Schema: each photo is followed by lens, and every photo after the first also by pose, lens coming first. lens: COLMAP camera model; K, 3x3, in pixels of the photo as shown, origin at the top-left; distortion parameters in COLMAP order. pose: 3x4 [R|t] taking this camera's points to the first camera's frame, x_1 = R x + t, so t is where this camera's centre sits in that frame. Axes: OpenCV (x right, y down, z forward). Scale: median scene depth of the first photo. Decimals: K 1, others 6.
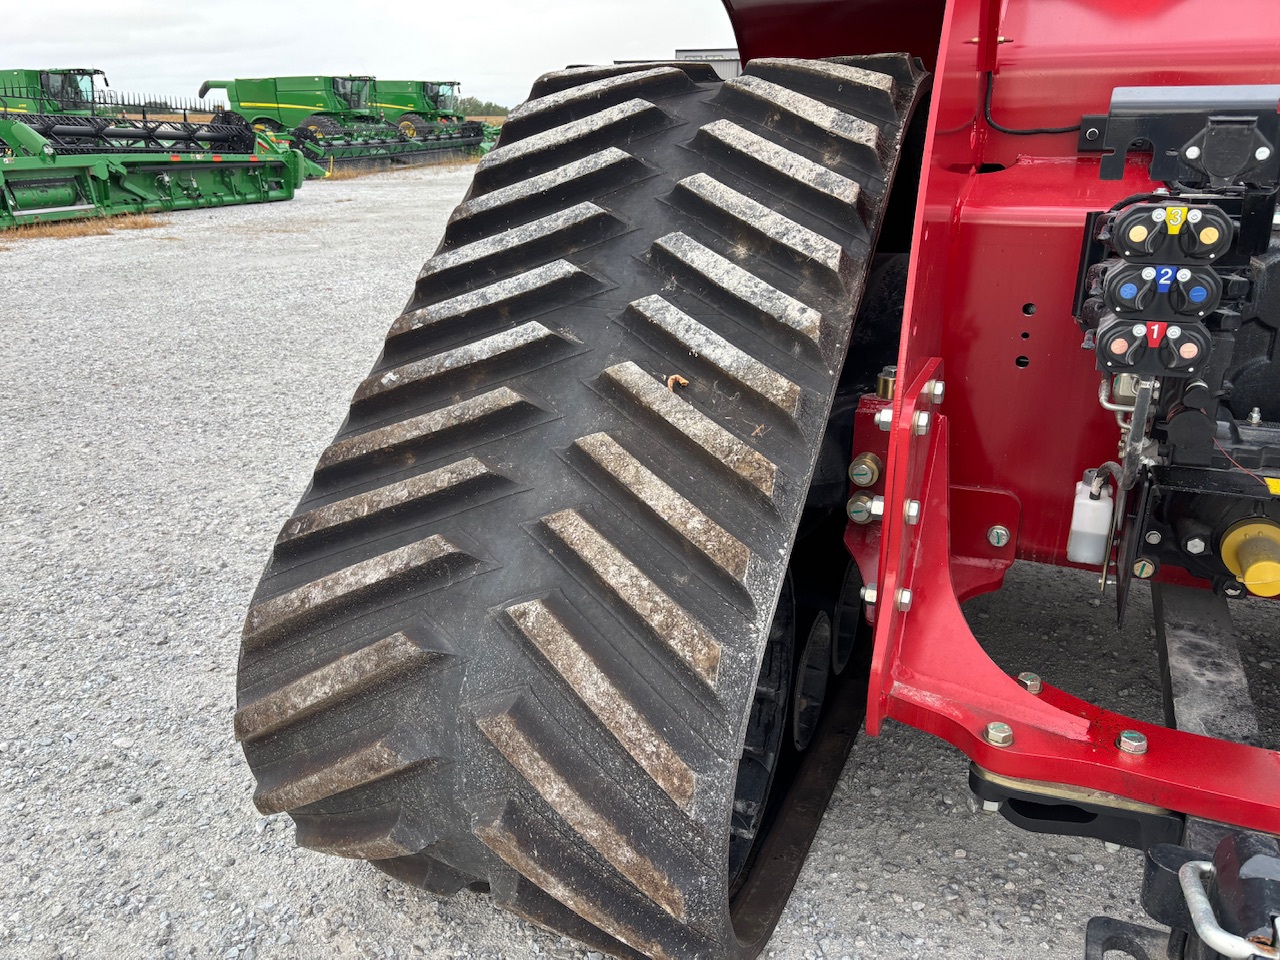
lens RADIAL K [[968.5, 0, 644.4], [0, 968.5, 480.6], [0, 0, 1]] dist [0.054581, -0.072743]
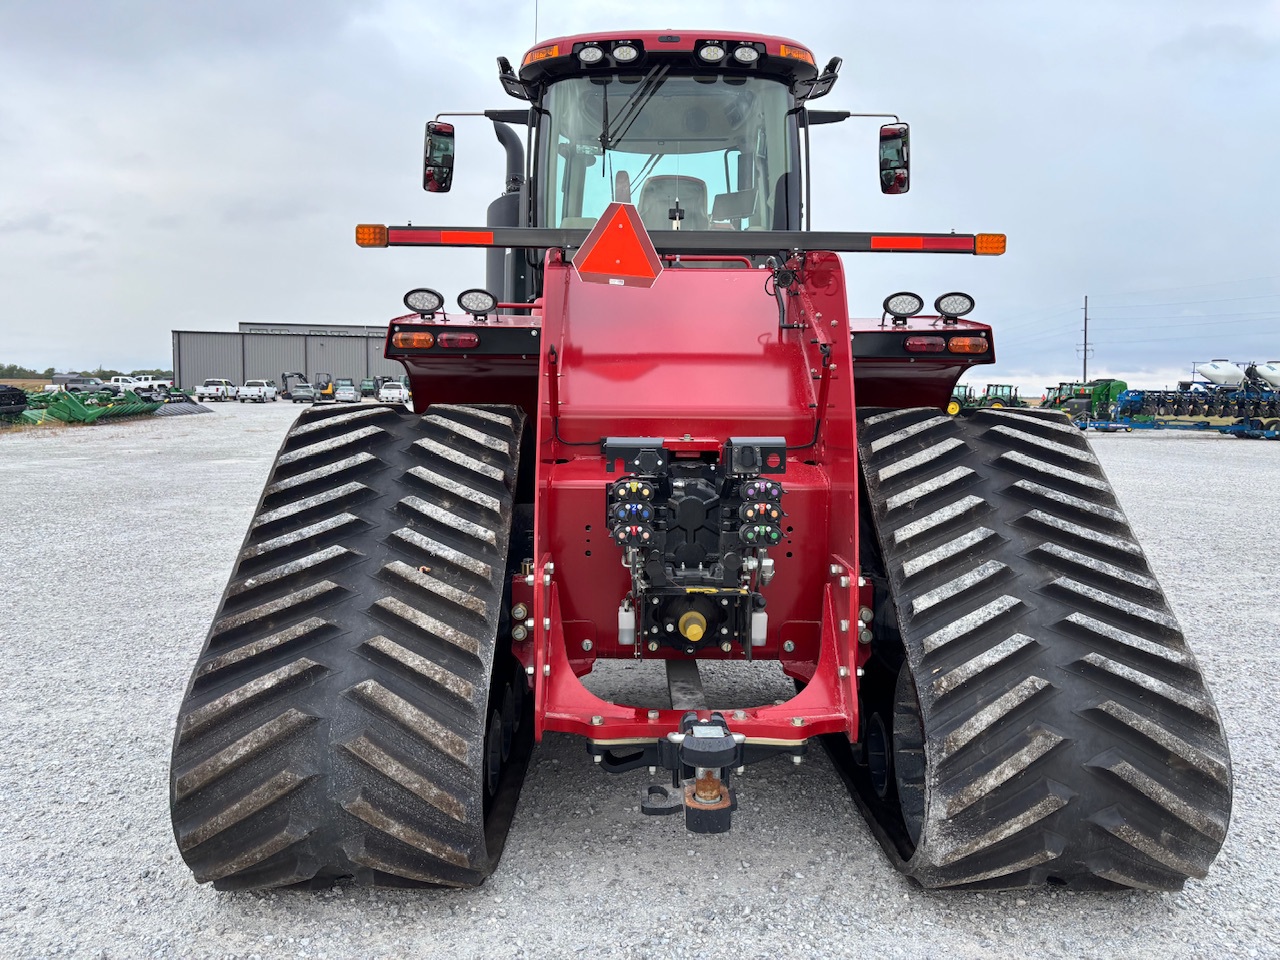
lens RADIAL K [[901.6, 0, 632.3], [0, 901.6, 508.0], [0, 0, 1]] dist [-0.002266, -0.002555]
pose [[0.913570, -0.033917, 0.405265, -0.323656], [0.126304, 0.970901, -0.203466, 0.204068], [-0.386571, 0.237067, 0.891270, -0.829330]]
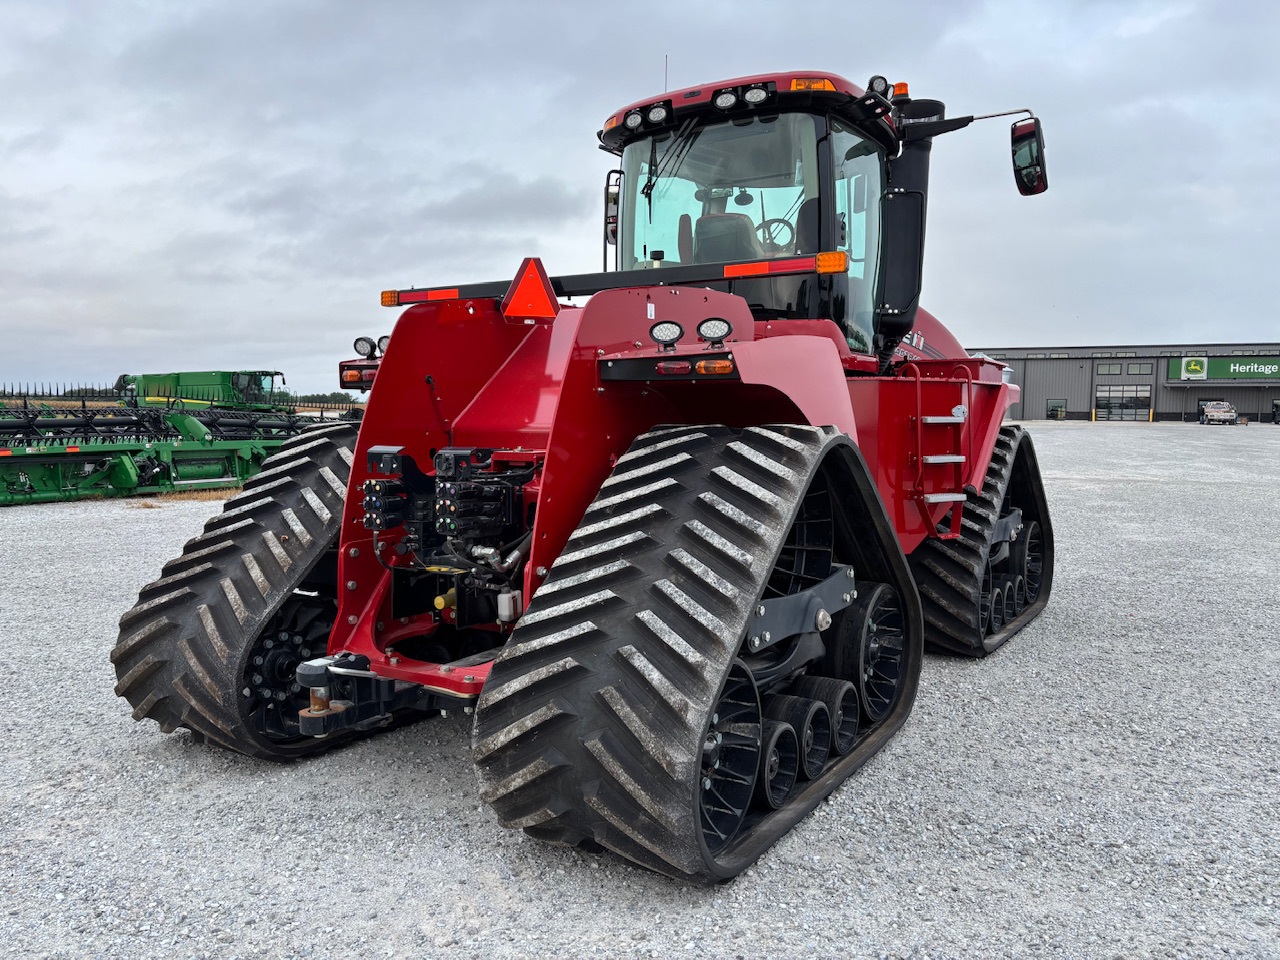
lens RADIAL K [[929.2, 0, 632.6], [0, 929.2, 480.6], [0, 0, 1]] dist [0.075411, -0.150582]
pose [[0.992811, 0.022641, -0.117528, 1.359683], [-0.054793, 0.958983, -0.278118, 0.440097], [0.106410, 0.282558, 0.953330, -1.518900]]
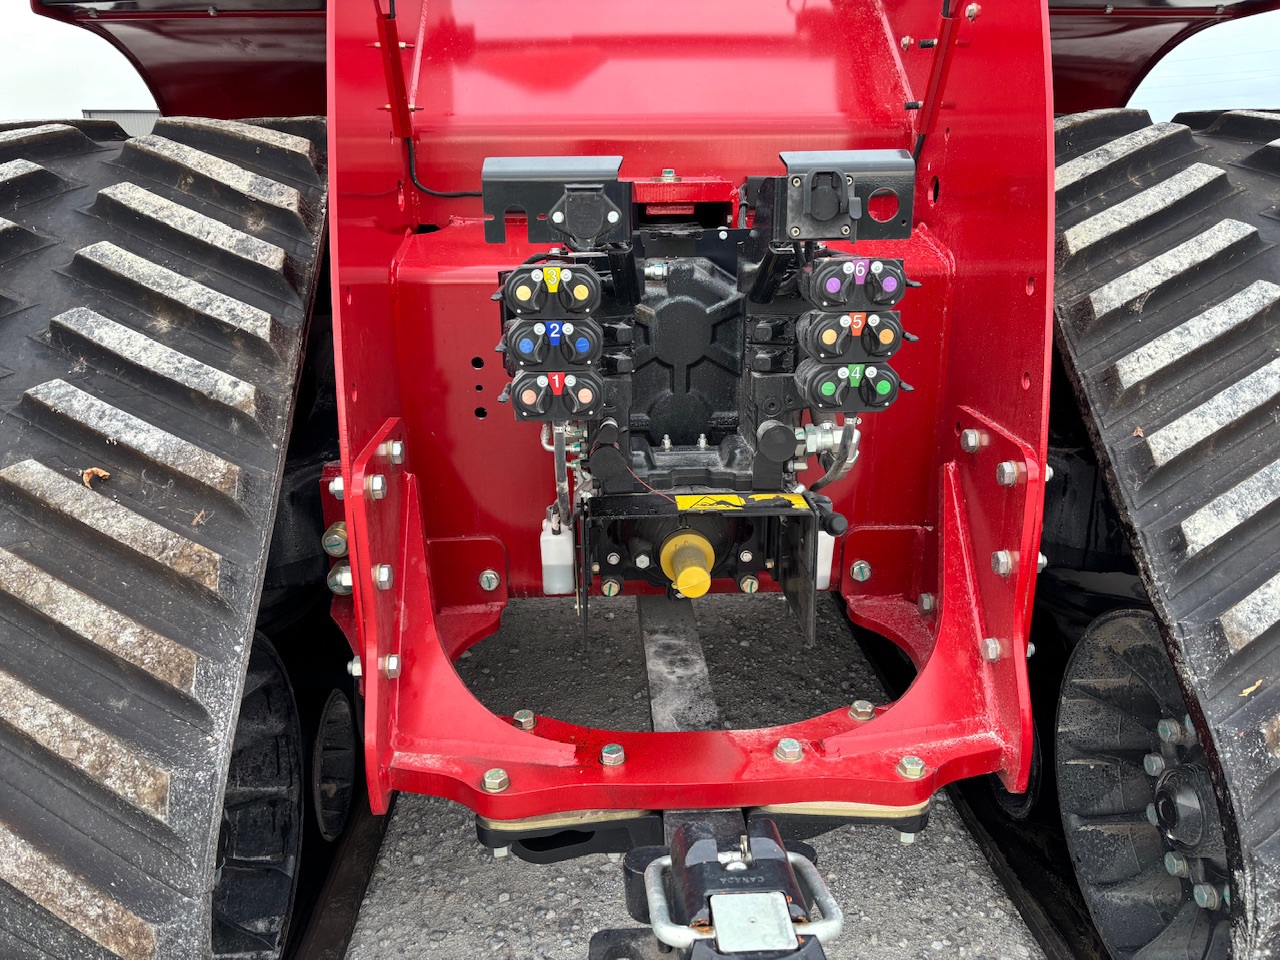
lens RADIAL K [[961.7, 0, 631.3], [0, 961.7, 482.8], [0, 0, 1]] dist [0.070370, -0.090378]
pose [[0.895211, -0.134623, 0.424823, 0.094963], [0.155291, 0.987766, -0.014221, -0.009080], [-0.417712, 0.078701, 0.905165, 0.002934]]
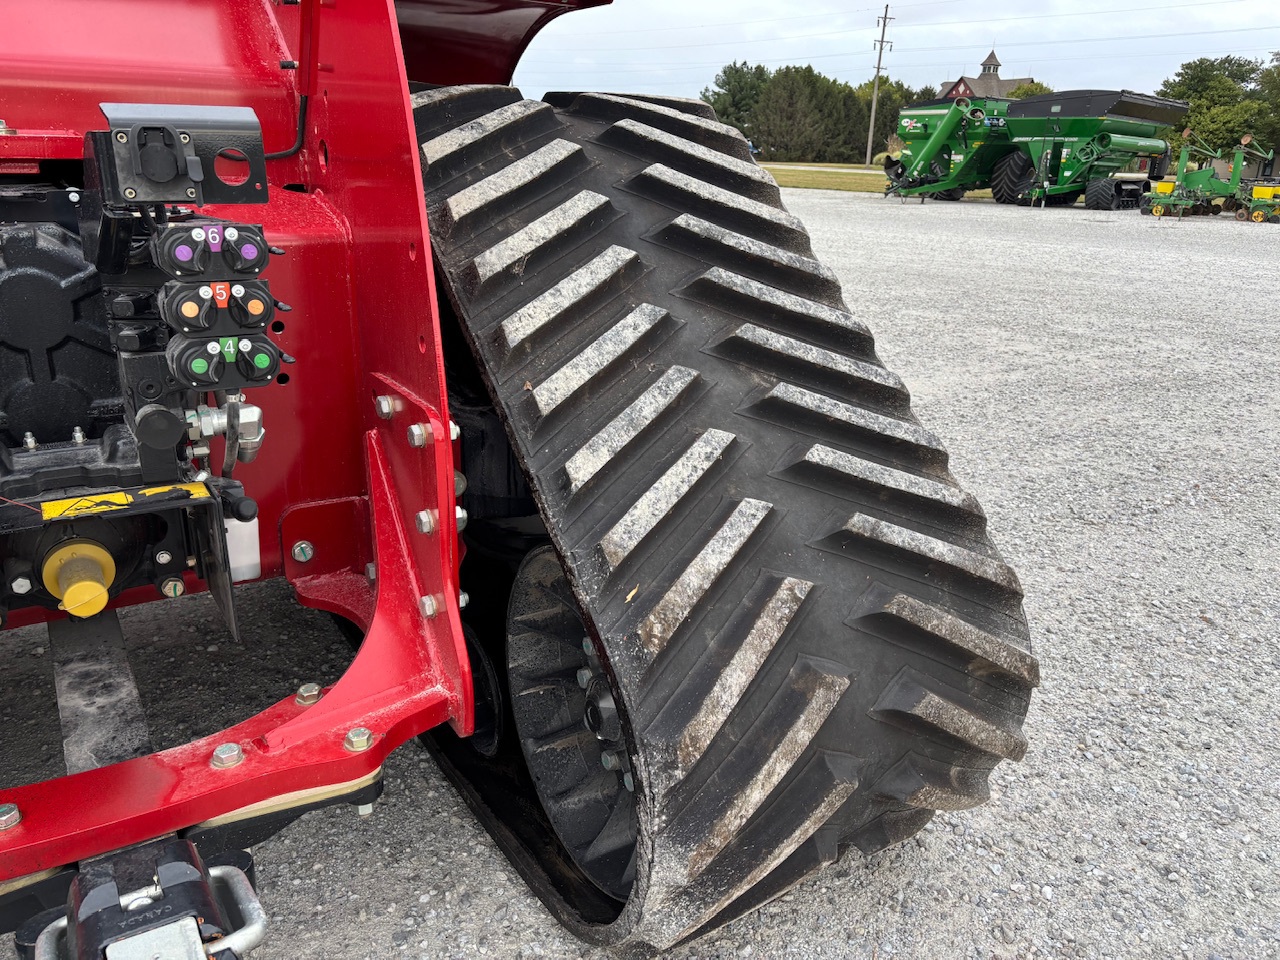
lens RADIAL K [[969.8, 0, 634.2], [0, 969.8, 480.8], [0, 0, 1]] dist [0.076520, -0.098275]
pose [[0.555765, -0.247114, 0.793763, 0.159853], [0.256617, 0.959168, 0.118934, 0.008475], [-0.790743, 0.137593, 0.596485, -0.045917]]
